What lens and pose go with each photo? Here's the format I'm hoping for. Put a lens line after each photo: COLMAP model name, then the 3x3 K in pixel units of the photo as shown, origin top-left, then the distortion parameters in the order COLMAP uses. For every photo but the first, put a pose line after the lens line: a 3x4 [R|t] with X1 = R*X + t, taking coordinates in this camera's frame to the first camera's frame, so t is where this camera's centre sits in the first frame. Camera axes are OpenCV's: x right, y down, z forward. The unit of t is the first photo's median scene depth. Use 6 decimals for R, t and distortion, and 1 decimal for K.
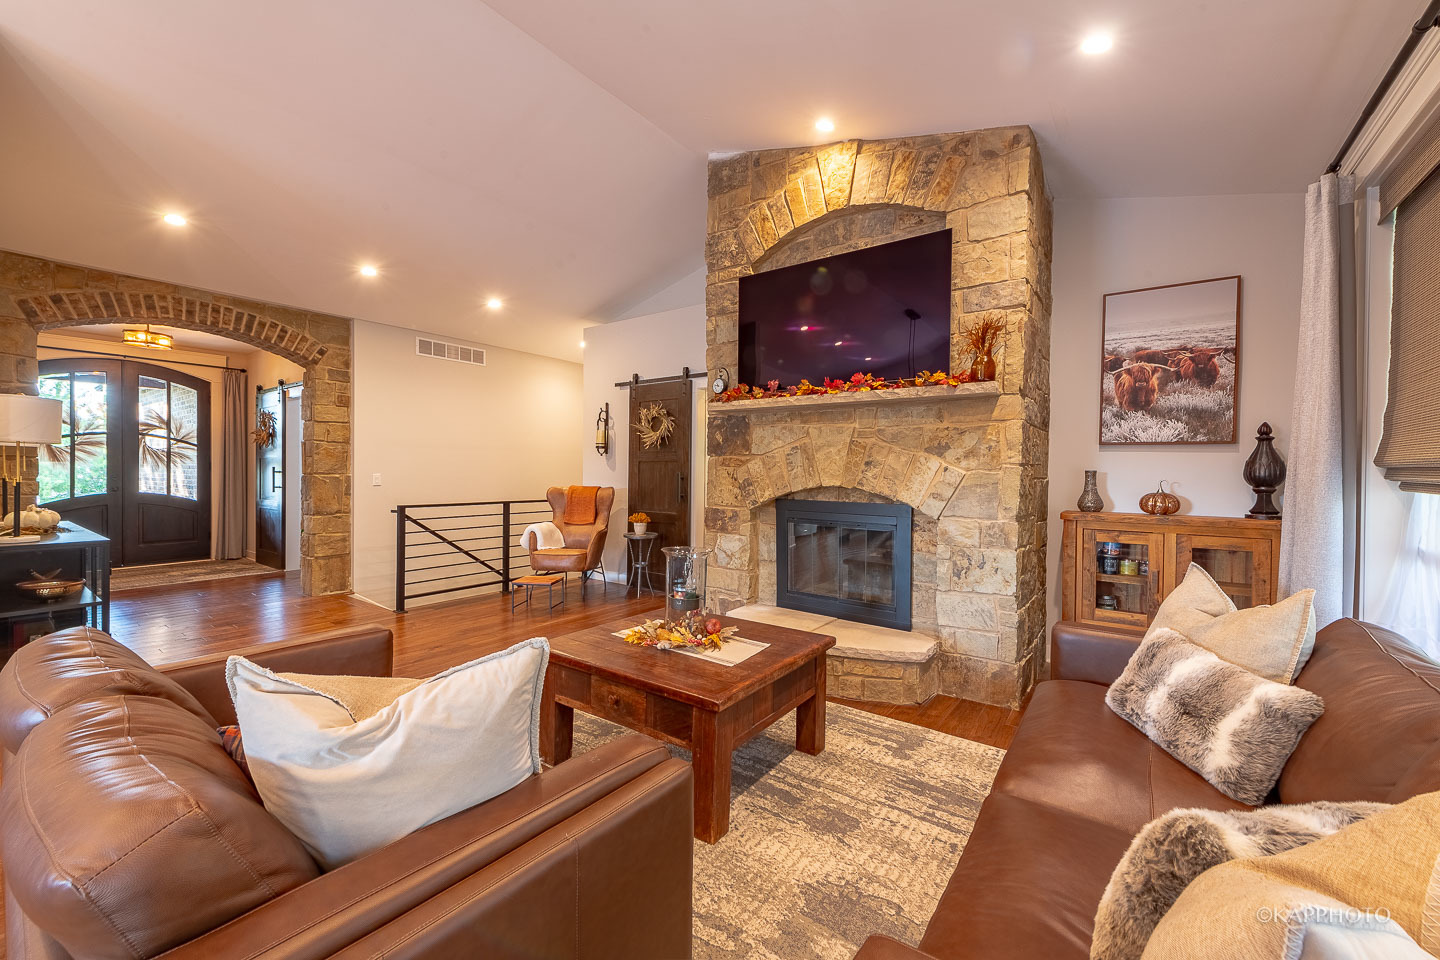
lens RADIAL K [[566.3, 0, 731.9], [0, 566.3, 476.1], [0, 0, 1]] dist [0.008830, -0.000660]
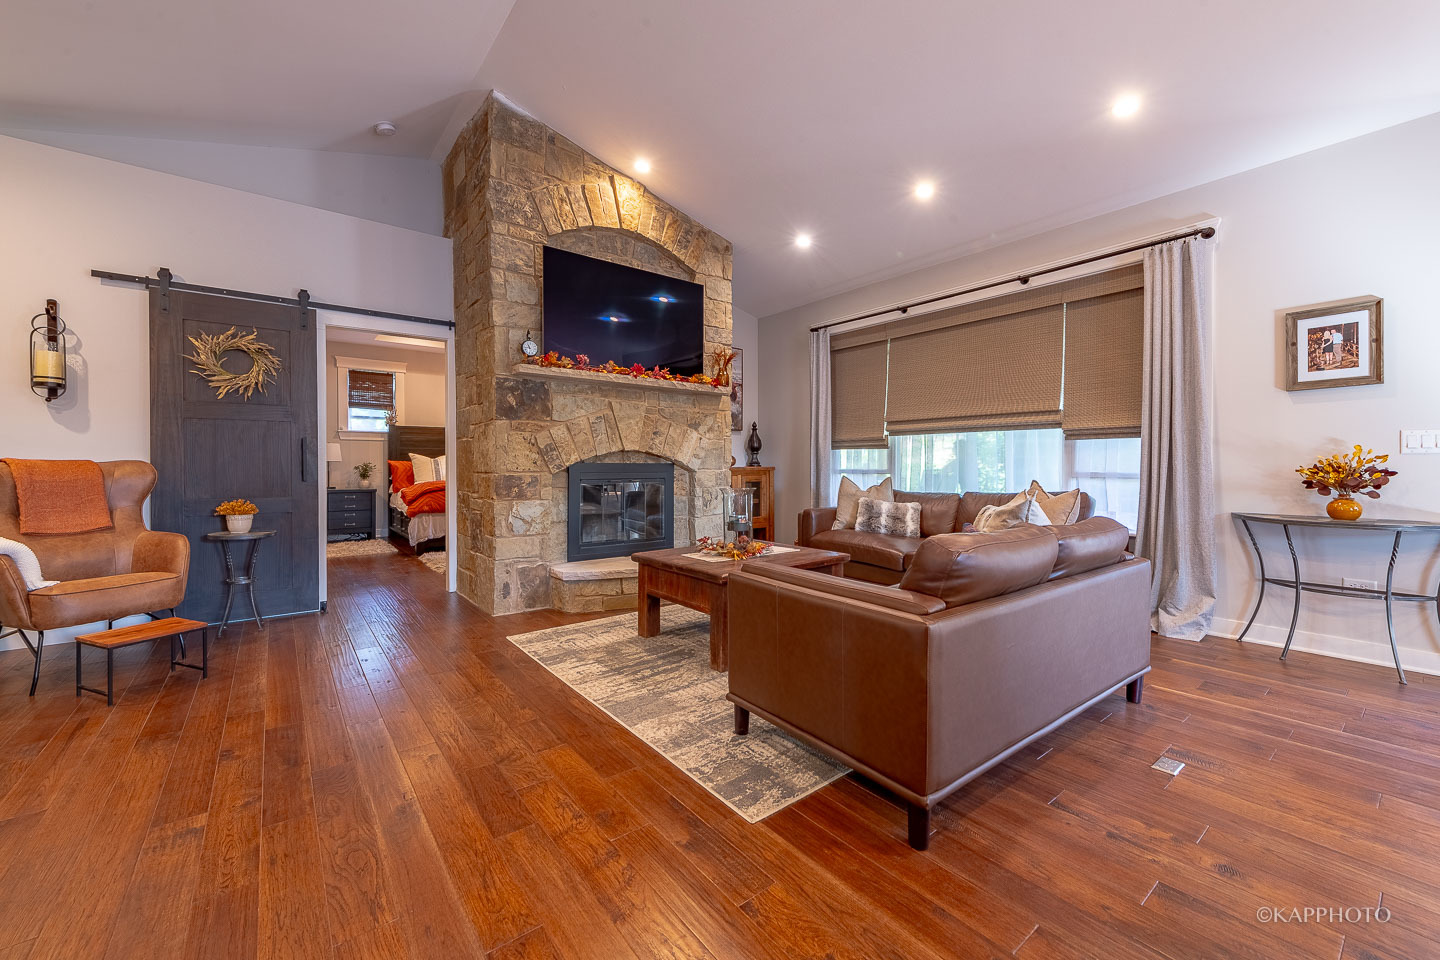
lens RADIAL K [[566.3, 0, 735.6], [0, 566.3, 468.9], [0, 0, 1]] dist [0.008830, -0.000660]
pose [[0.254226, -0.018118, 0.966975, -0.949156], [0.011508, 0.999810, 0.015707, 0.040563], [-0.967076, 0.007134, 0.254386, 0.441662]]
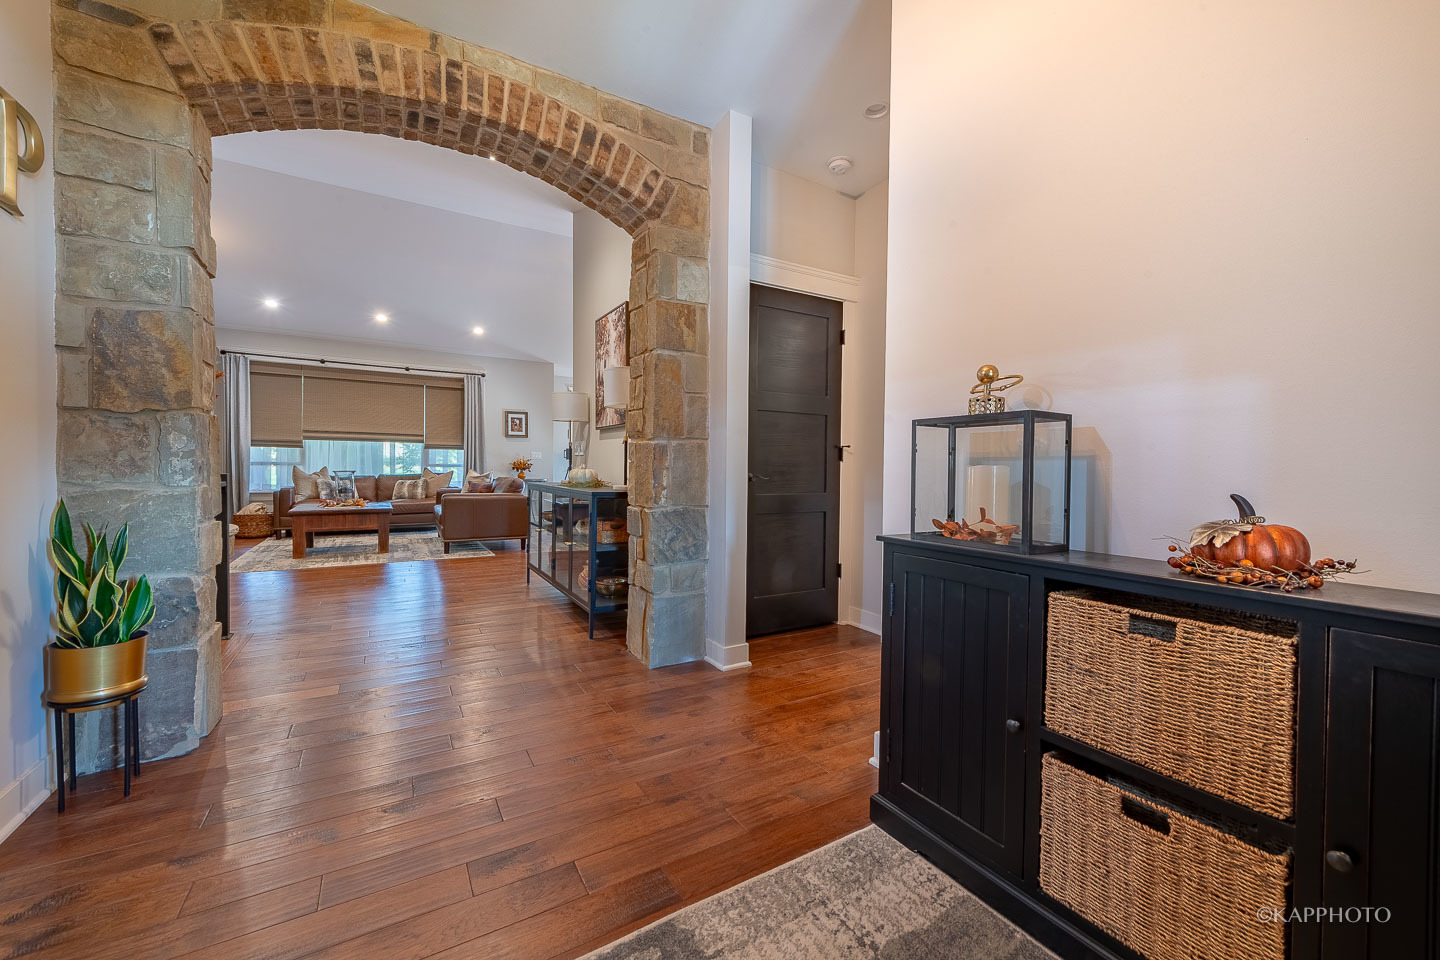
lens RADIAL K [[566.3, 0, 719.6], [0, 566.3, 478.7], [0, 0, 1]] dist [0.008830, -0.000660]
pose [[-0.917193, -0.029750, 0.397332, -1.685693], [-0.019155, 0.999348, 0.030607, 0.037526], [-0.397984, 0.020462, -0.917164, 1.628649]]
